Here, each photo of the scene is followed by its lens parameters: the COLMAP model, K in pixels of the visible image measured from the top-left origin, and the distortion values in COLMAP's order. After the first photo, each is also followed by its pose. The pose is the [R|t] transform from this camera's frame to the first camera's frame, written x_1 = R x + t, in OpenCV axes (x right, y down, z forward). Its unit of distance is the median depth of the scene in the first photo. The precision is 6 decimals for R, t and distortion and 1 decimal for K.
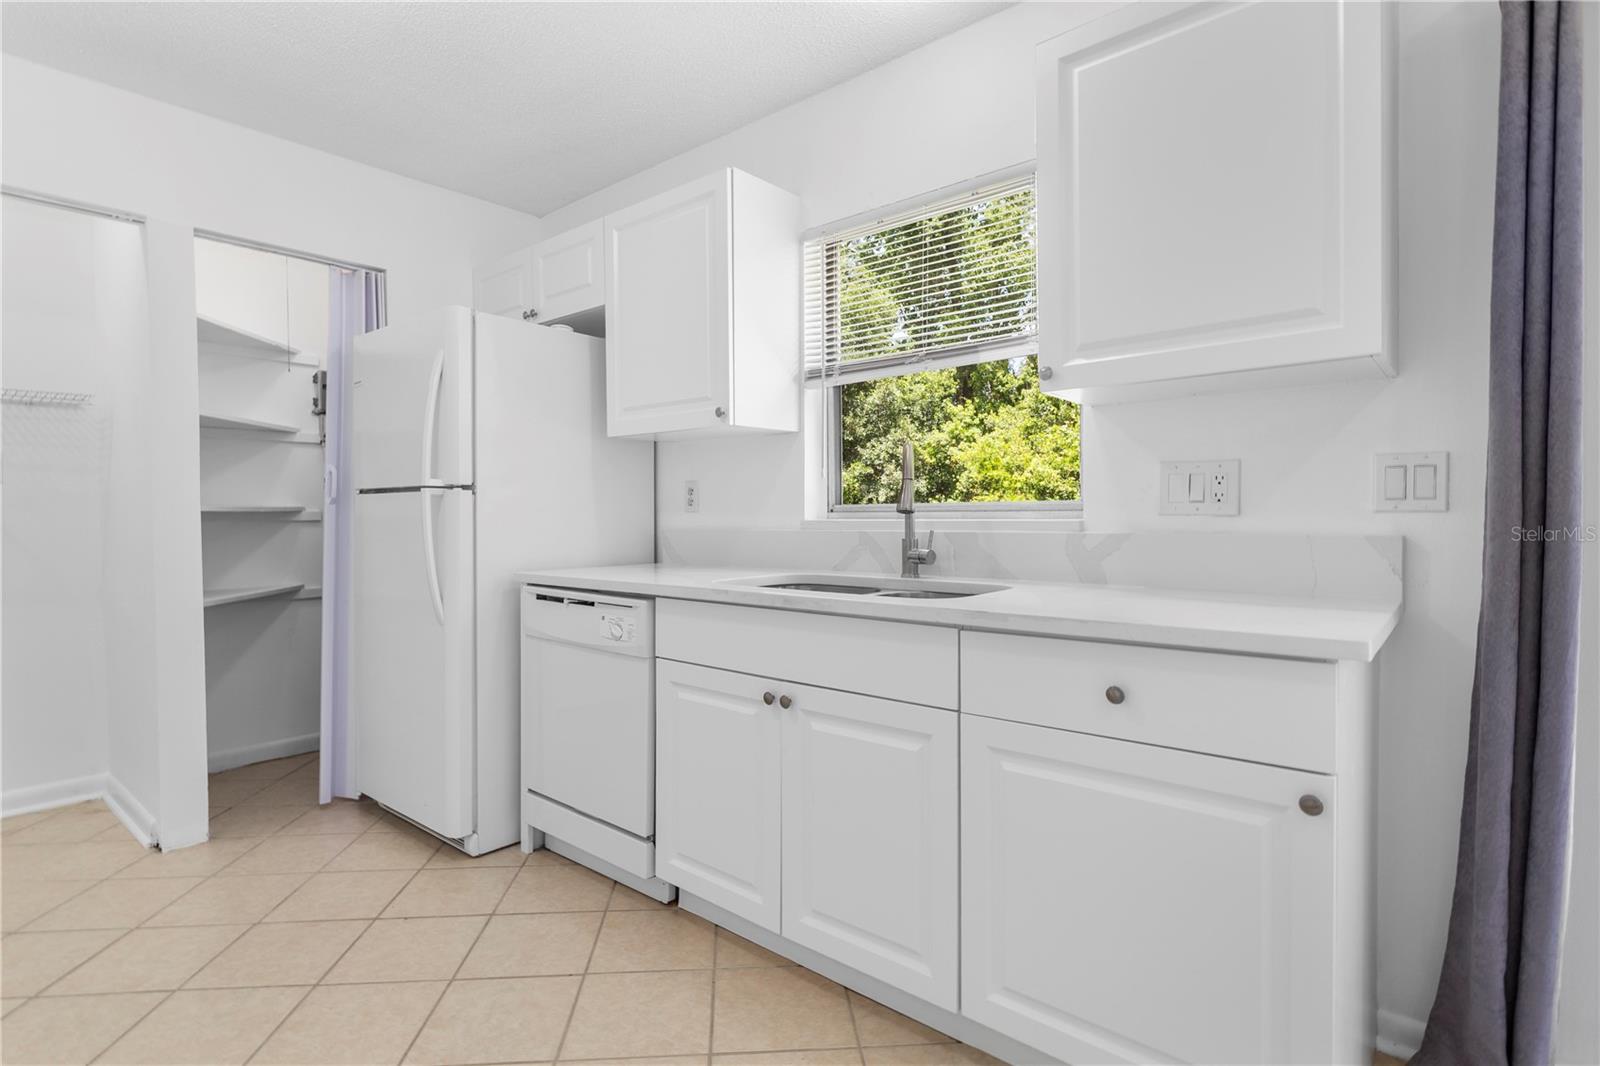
lens RADIAL K [[783.9, 0, 823.6], [0, 783.9, 538.0], [0, 0, 1]] dist [-0.019910, 0.013632]
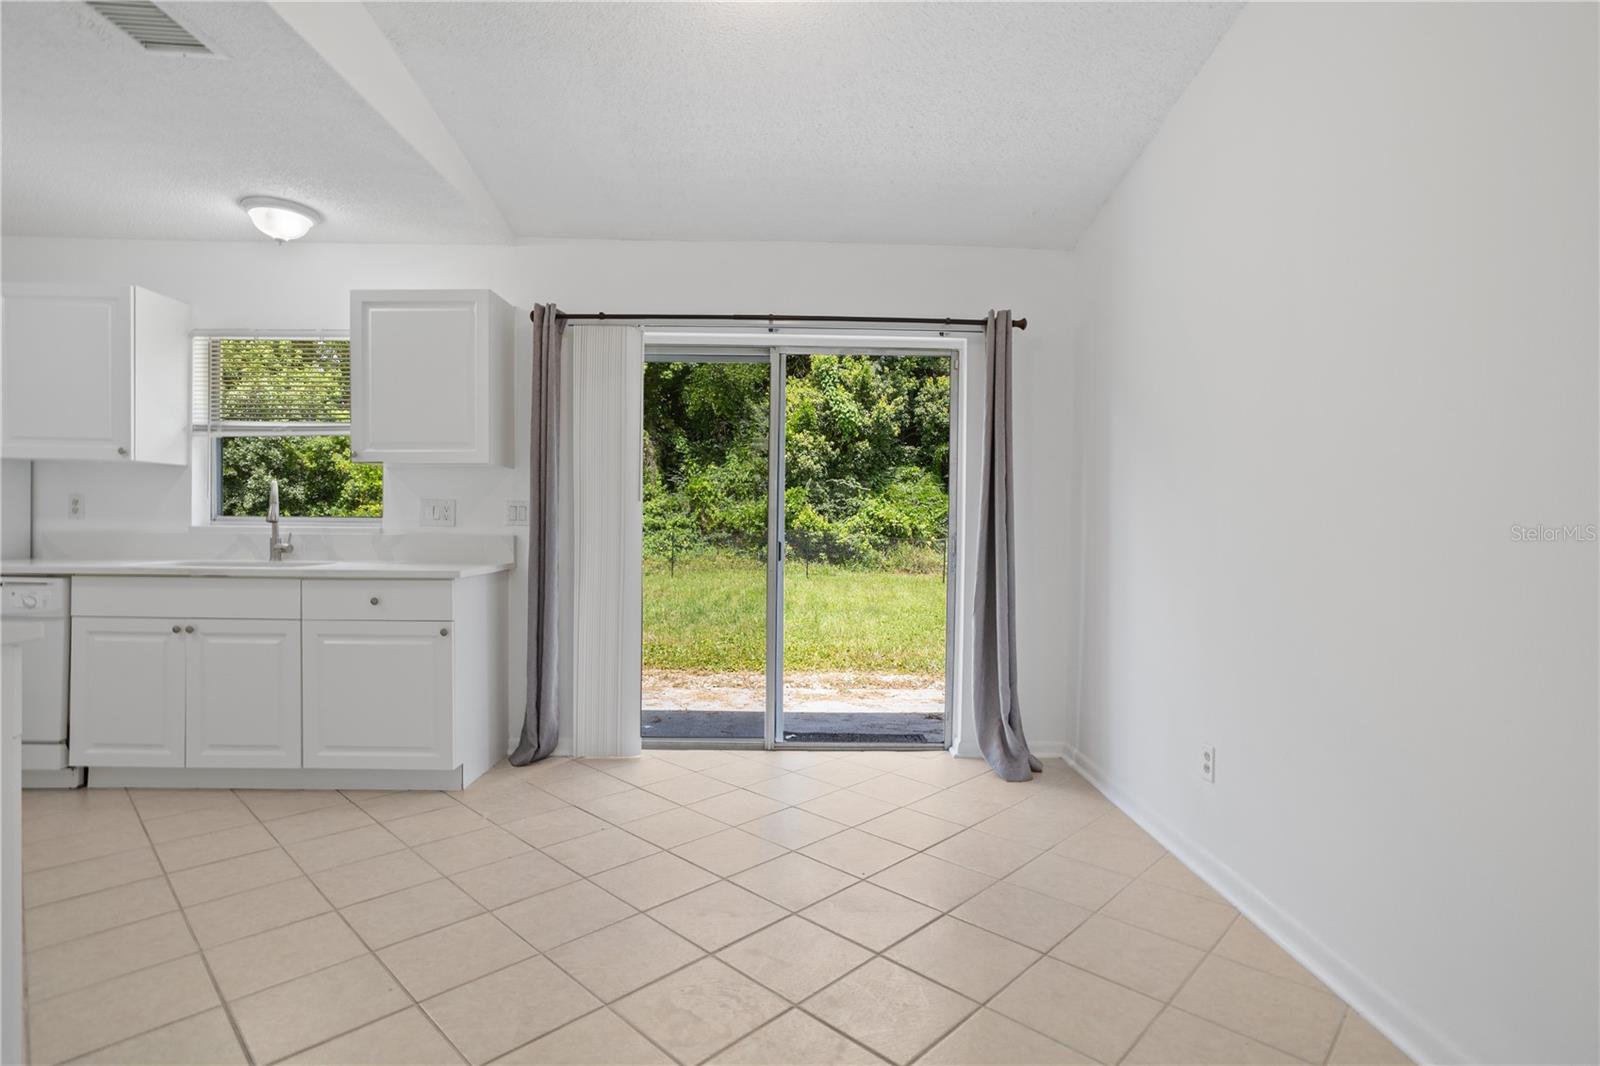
lens RADIAL K [[783.9, 0, 781.5], [0, 783.9, 539.5], [0, 0, 1]] dist [-0.019910, 0.013632]
pose [[0.779962, 0.004846, 0.625808, -0.077840], [0.002912, 0.999931, -0.011372, 0.023759], [-0.625820, 0.010692, 0.779895, -0.863286]]
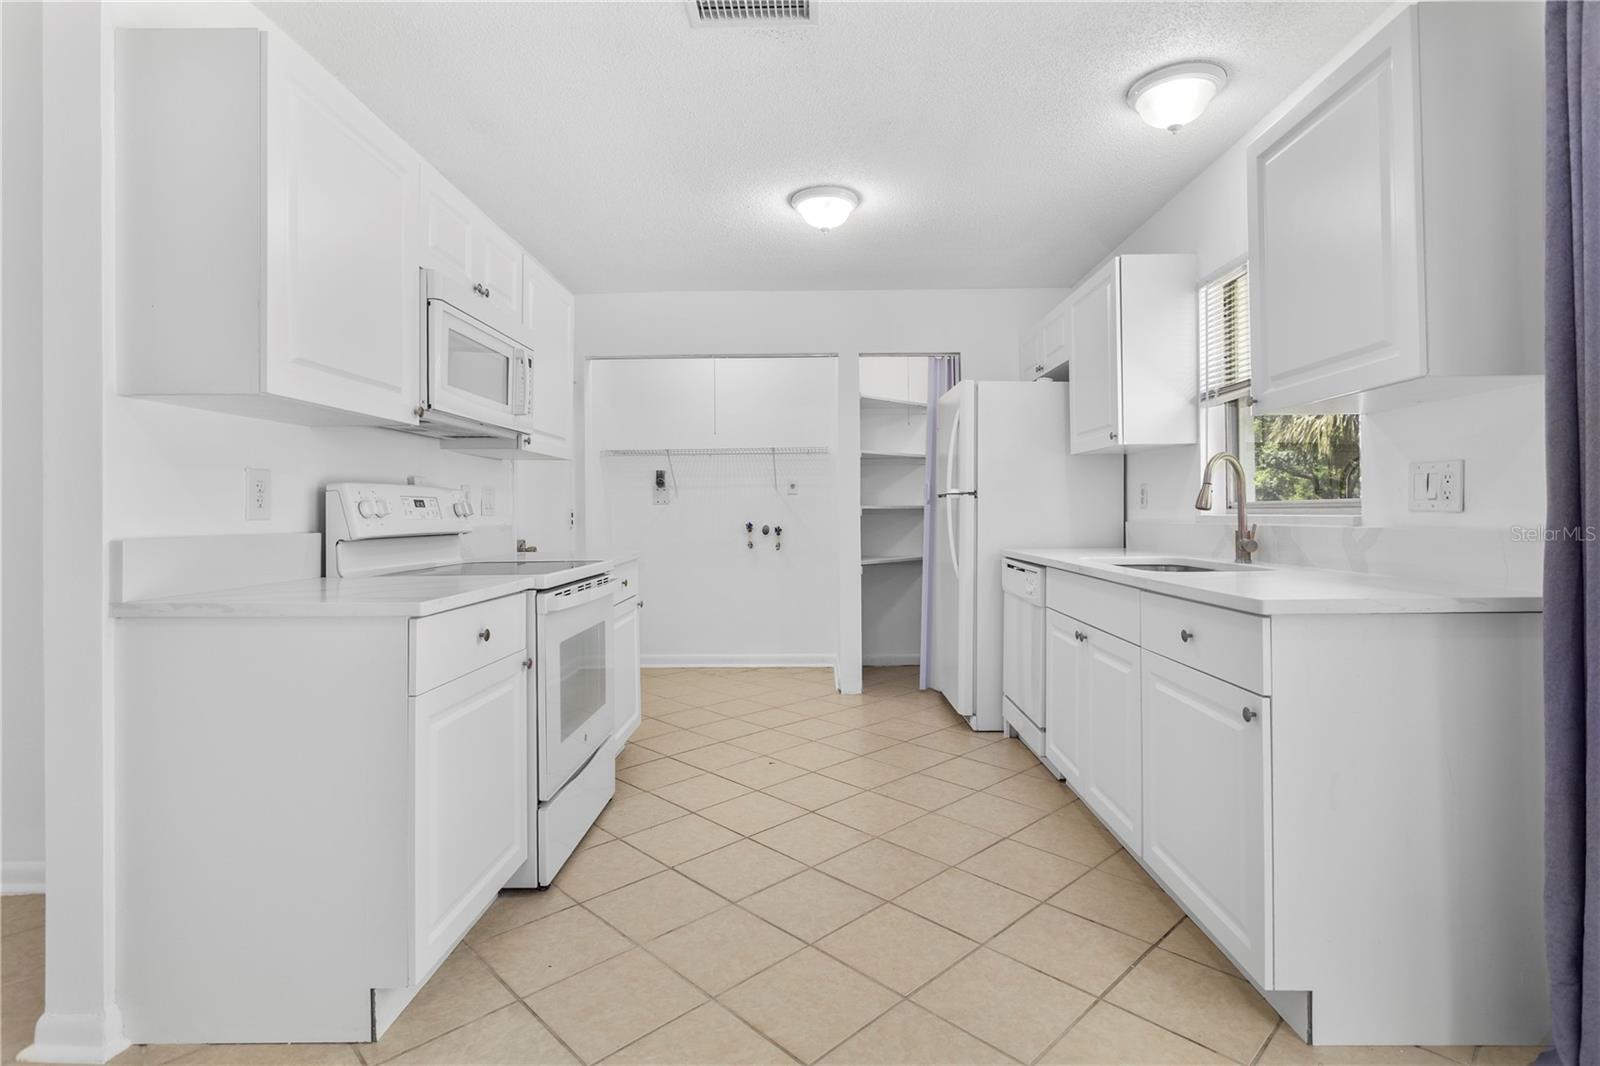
lens RADIAL K [[783.9, 0, 814.8], [0, 783.9, 510.2], [0, 0, 1]] dist [-0.019910, 0.013632]
pose [[0.634872, -0.001540, -0.772616, 0.564311], [-0.018508, 0.999681, -0.017201, 0.001813], [0.772396, 0.025220, 0.634640, -0.248928]]
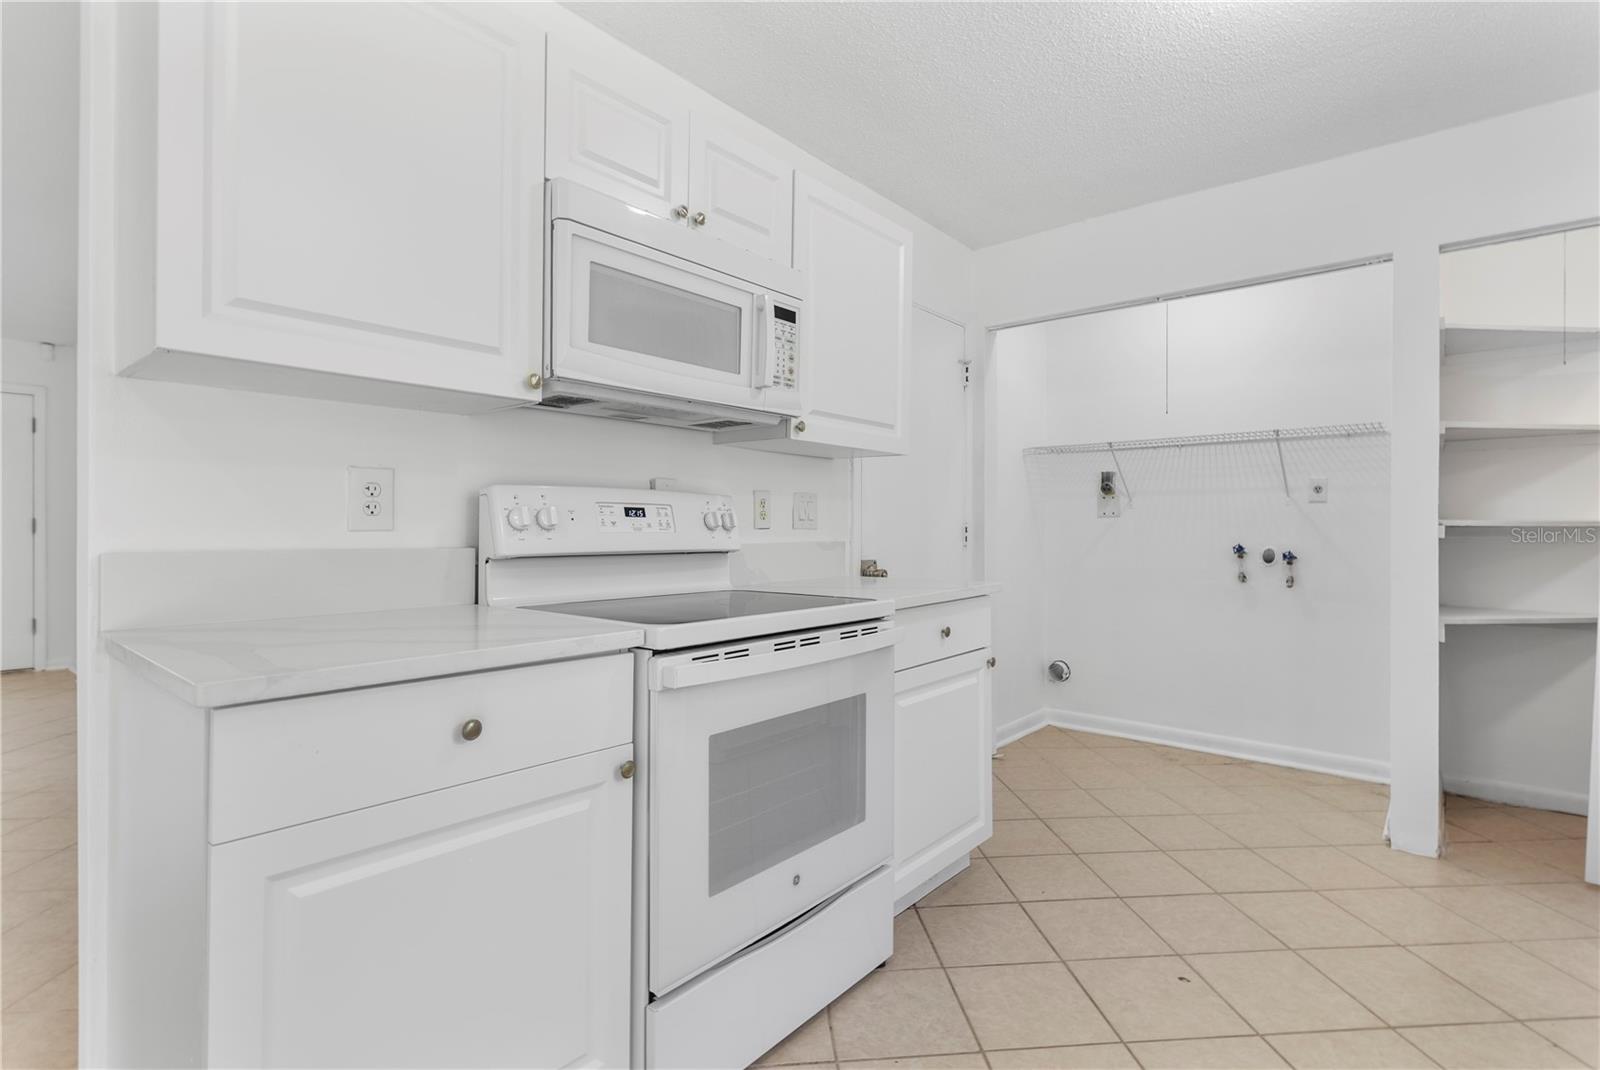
lens RADIAL K [[783.9, 0, 799.7], [0, 783.9, 524.5], [0, 0, 1]] dist [-0.019910, 0.013632]
pose [[-0.001807, 0.001368, -0.999997, 0.214670], [-0.033447, 0.999439, 0.001428, -0.010028], [0.999439, 0.033450, -0.001760, 0.190195]]
